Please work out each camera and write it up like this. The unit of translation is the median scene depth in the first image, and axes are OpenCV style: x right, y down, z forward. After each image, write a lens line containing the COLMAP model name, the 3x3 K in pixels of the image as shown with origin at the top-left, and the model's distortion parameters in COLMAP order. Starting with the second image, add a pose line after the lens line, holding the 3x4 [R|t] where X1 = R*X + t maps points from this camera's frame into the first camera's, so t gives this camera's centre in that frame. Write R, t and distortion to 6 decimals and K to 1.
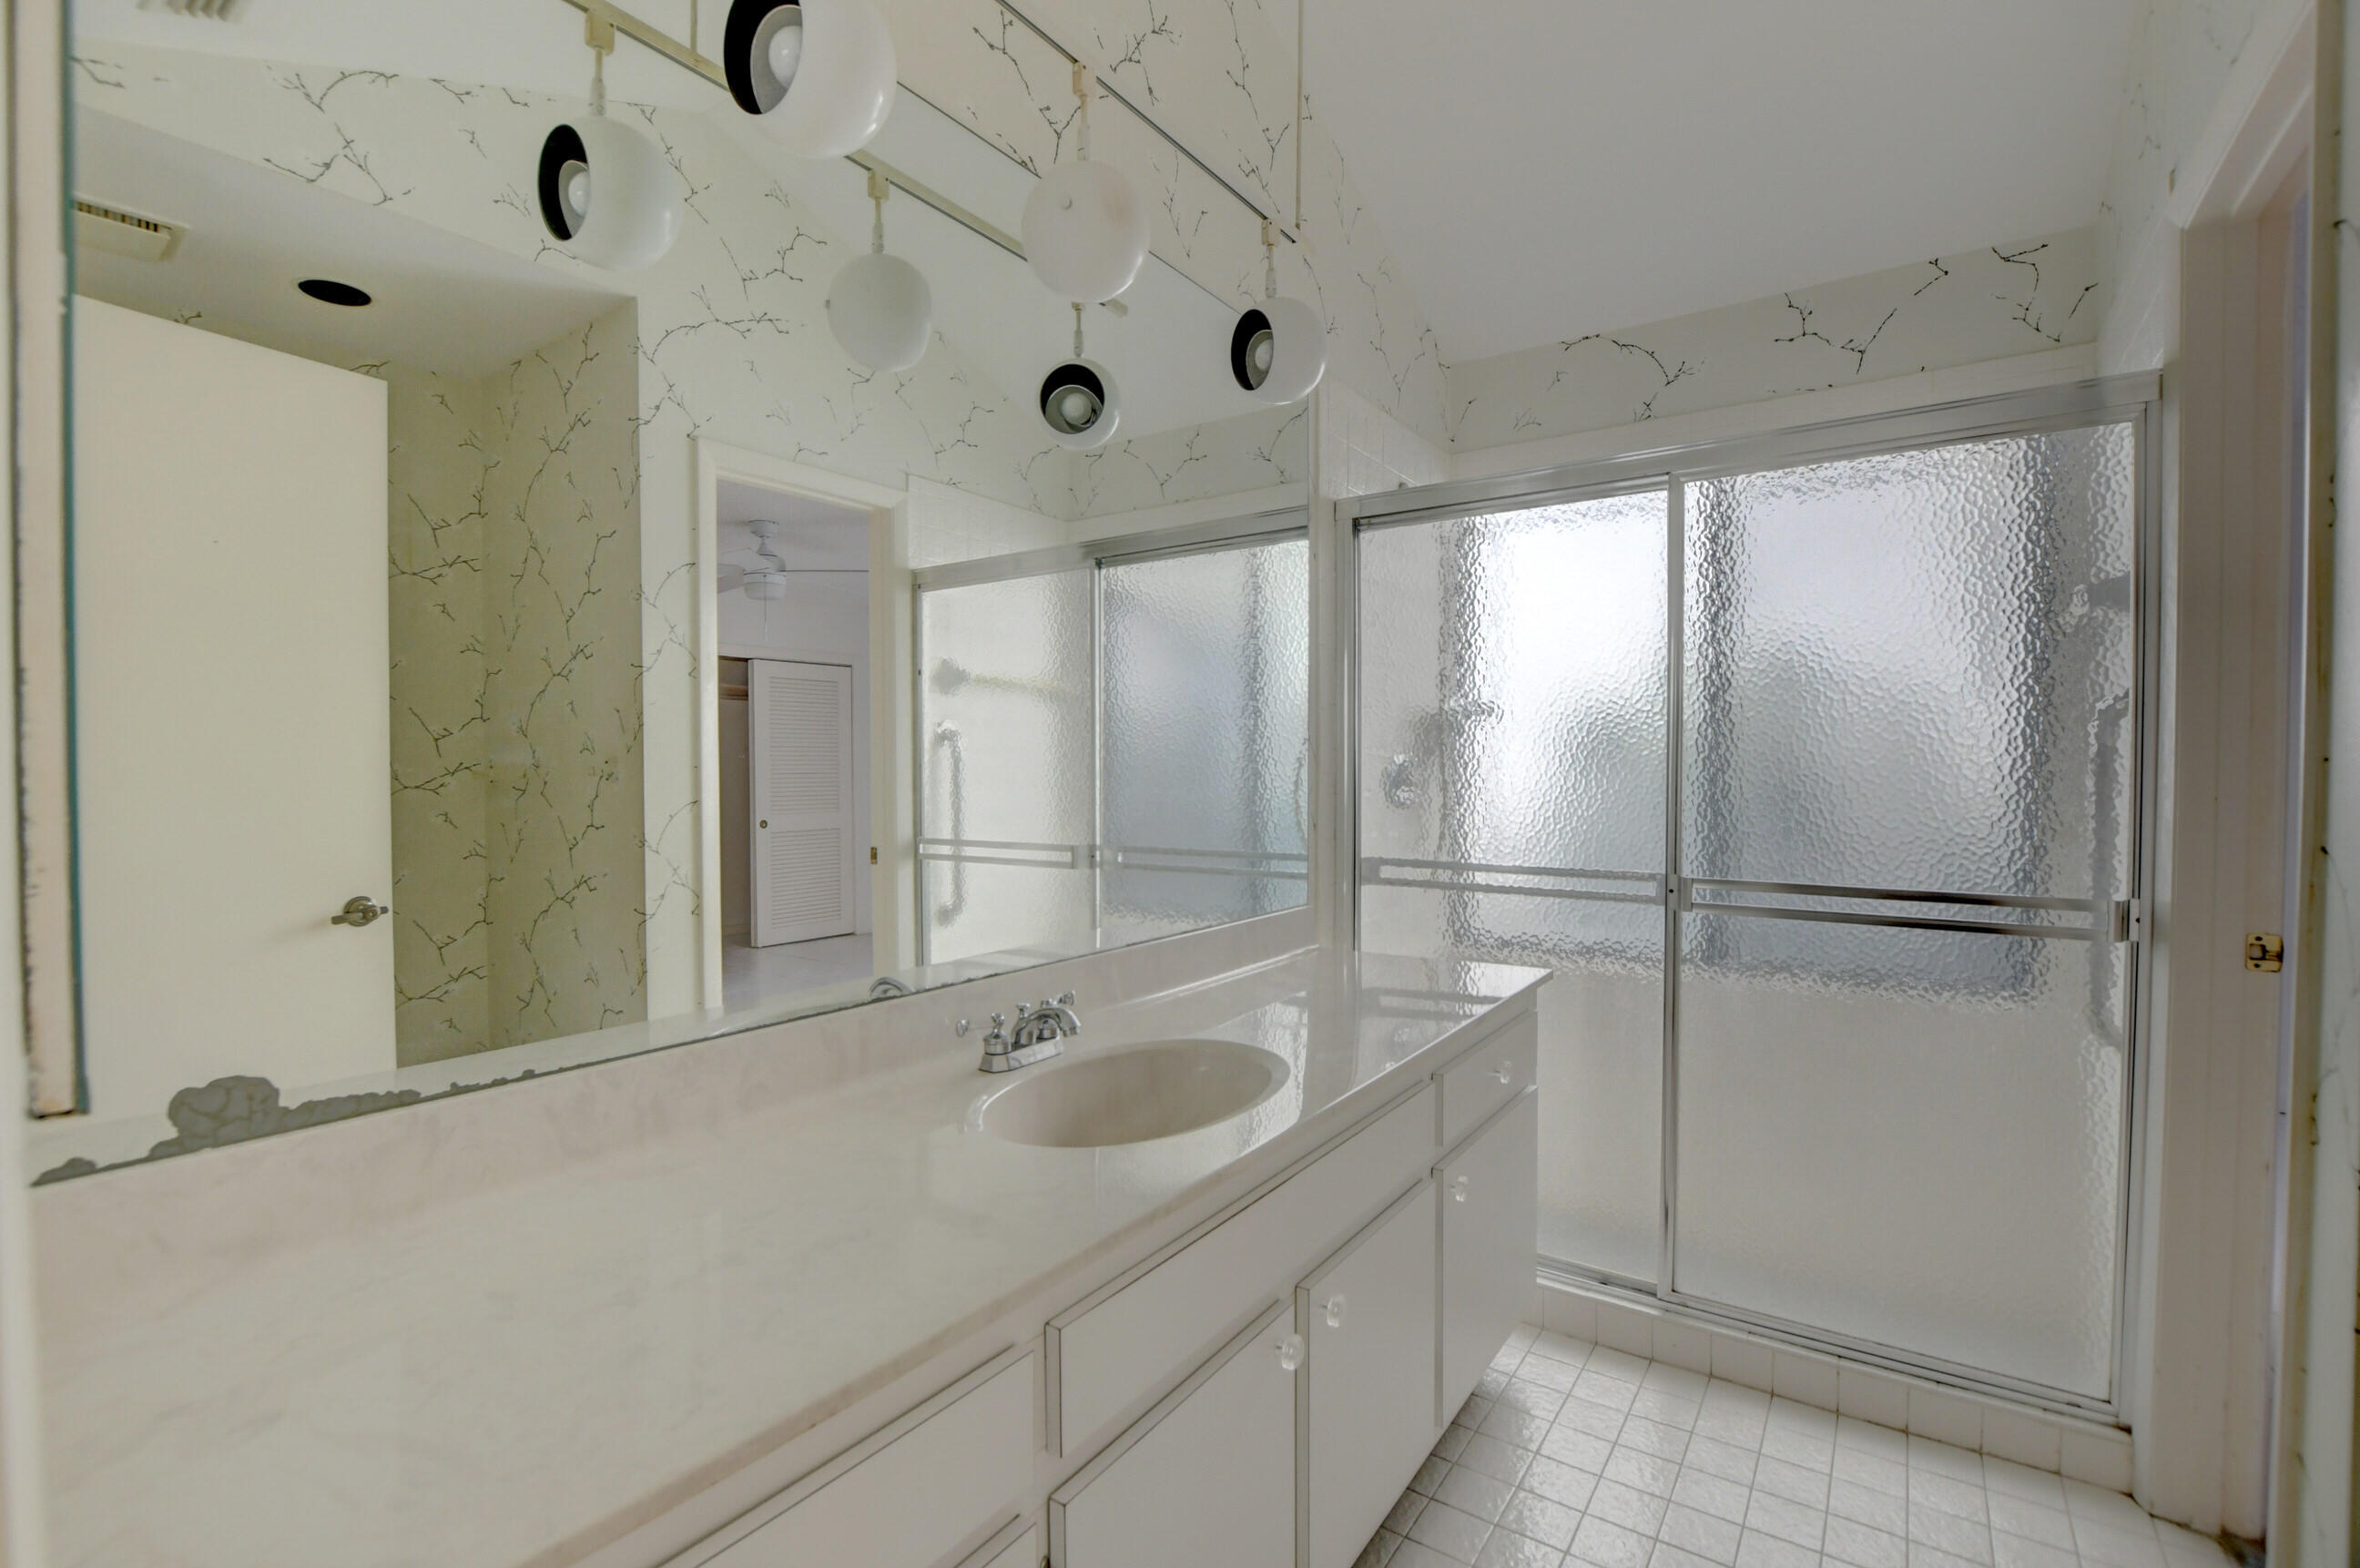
lens RADIAL K [[1039.4, 0, 1190.0], [0, 1039.4, 795.2], [0, 0, 1]] dist [-0.030027, 0.003535]
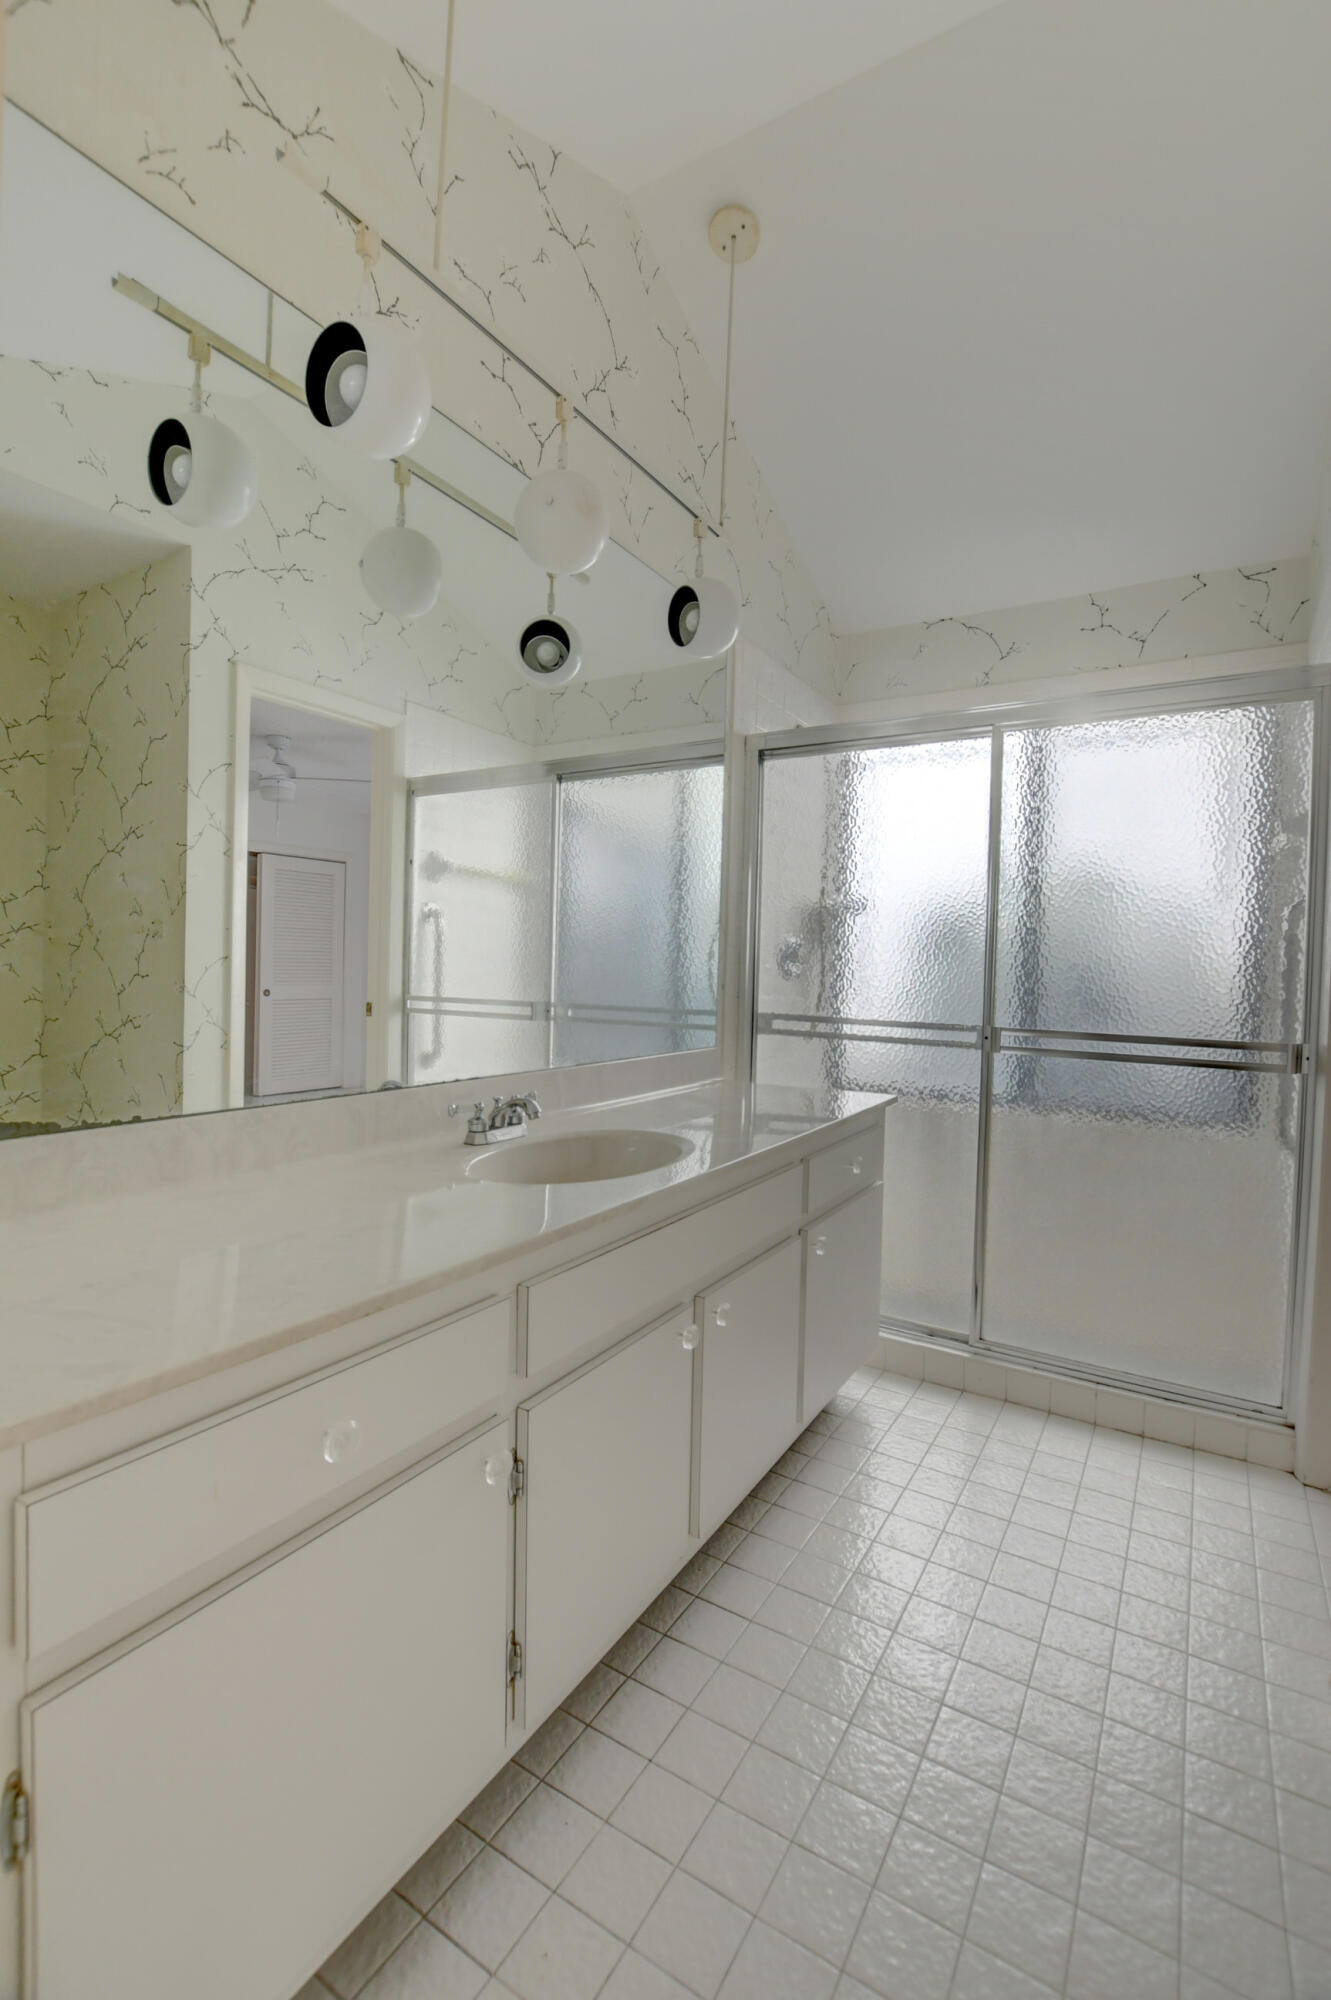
lens RADIAL K [[878.4, 0, 682.4], [0, 878.4, 995.5], [0, 0, 1]] dist [-0.025774, 0.000621]
pose [[0.997544, 0.027416, 0.064456, -0.000550], [-0.027753, 0.999605, 0.004339, 0.042385], [-0.064312, -0.006117, 0.997911, -0.100962]]
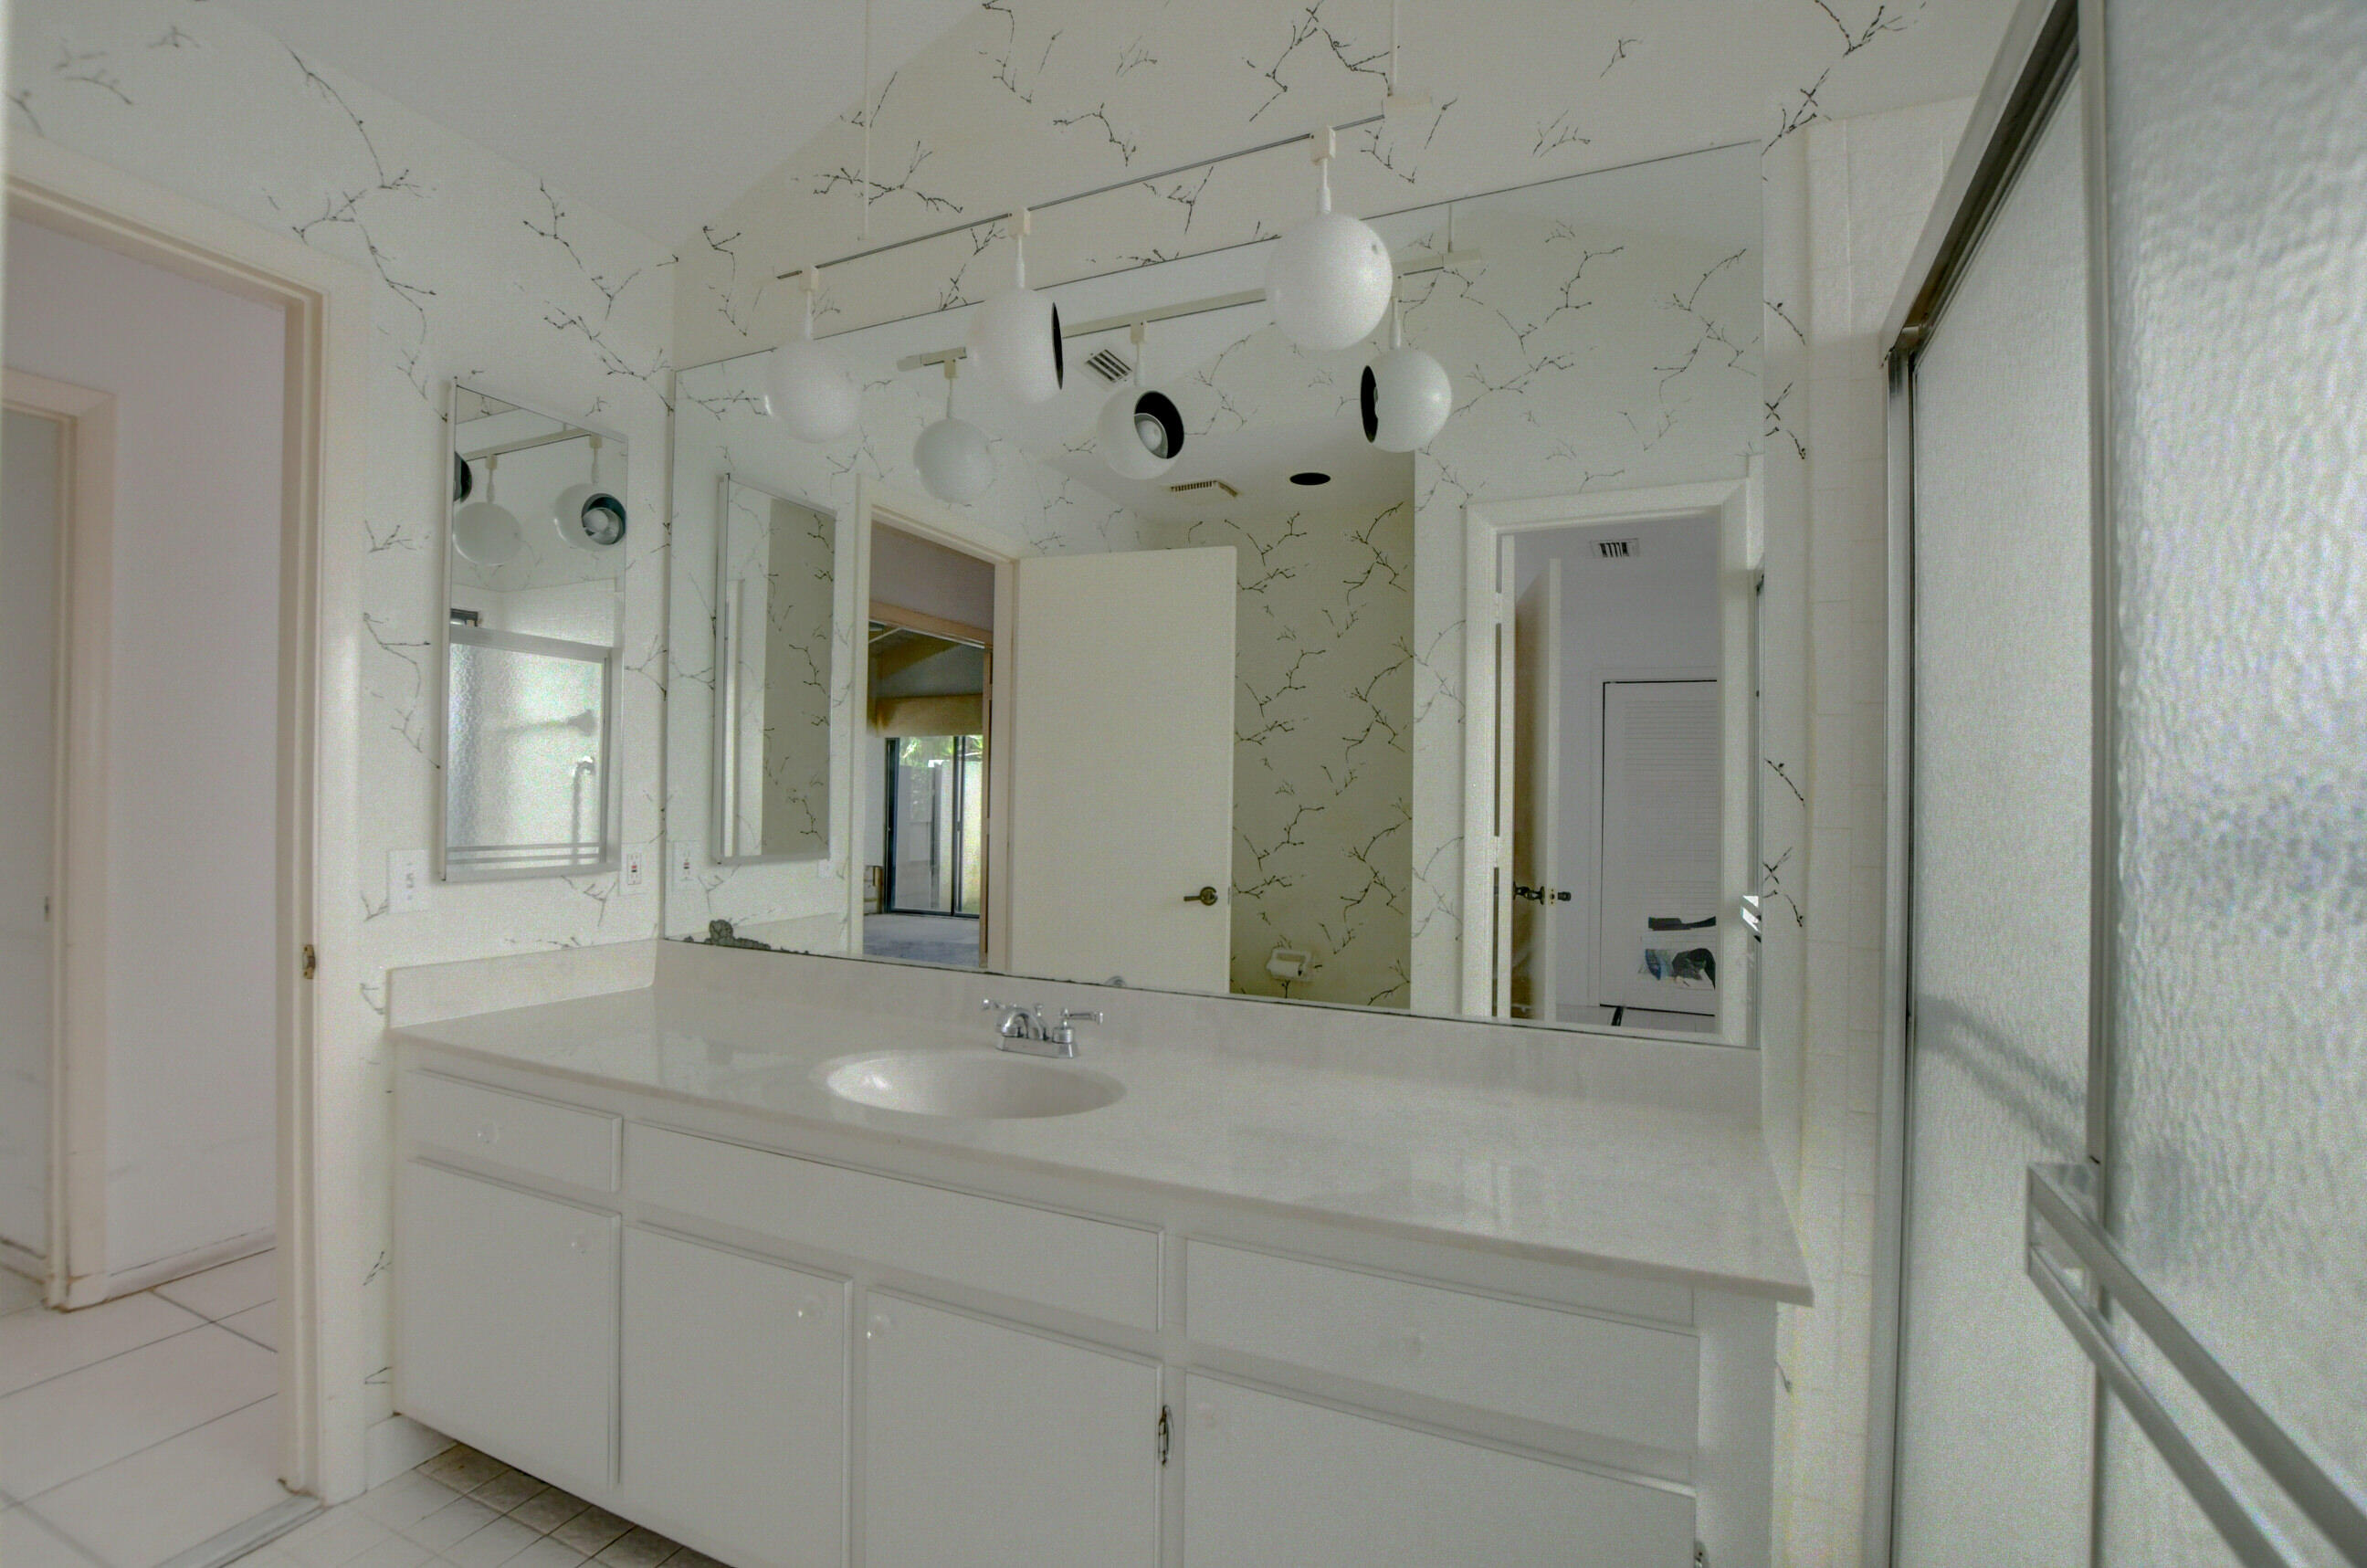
lens RADIAL K [[1065.9, 0, 1183.5], [0, 1065.9, 784.0], [0, 0, 1]] dist [-0.014167, 0.000179]
pose [[0.177633, -0.008723, -0.984058, 0.758020], [-0.042199, 0.998973, -0.016472, -0.025542], [0.983192, 0.044452, 0.177083, 0.670571]]
